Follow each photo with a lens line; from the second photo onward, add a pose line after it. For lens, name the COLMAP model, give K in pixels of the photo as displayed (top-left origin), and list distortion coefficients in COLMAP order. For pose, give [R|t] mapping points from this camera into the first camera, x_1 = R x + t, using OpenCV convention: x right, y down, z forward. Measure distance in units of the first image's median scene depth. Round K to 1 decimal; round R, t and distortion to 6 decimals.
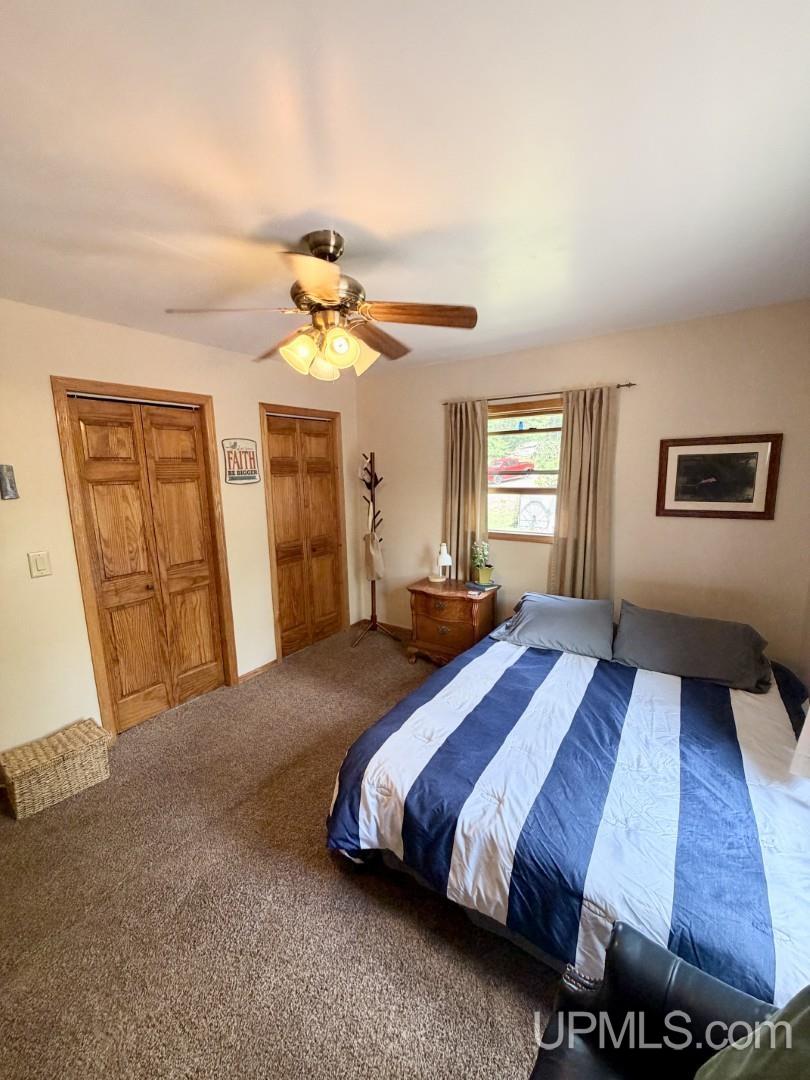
lens RADIAL K [[430.8, 0, 401.7], [0, 430.8, 538.5], [0, 0, 1]] dist [0.000969, 0.000178]
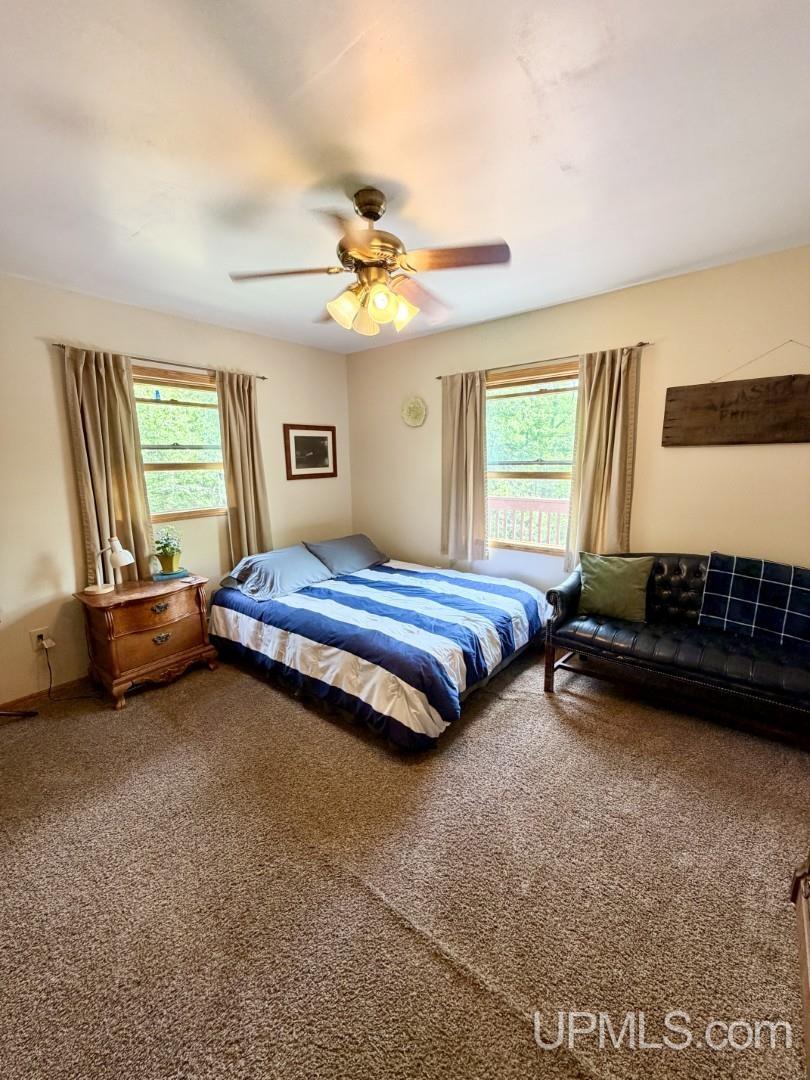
lens RADIAL K [[430.8, 0, 401.5], [0, 430.8, 536.9], [0, 0, 1]] dist [0.000969, 0.000178]
pose [[0.084301, -0.171964, 0.981490, -0.762147], [0.166094, 0.973641, 0.156323, -0.030675], [-0.982500, 0.149841, 0.110641, 0.524191]]
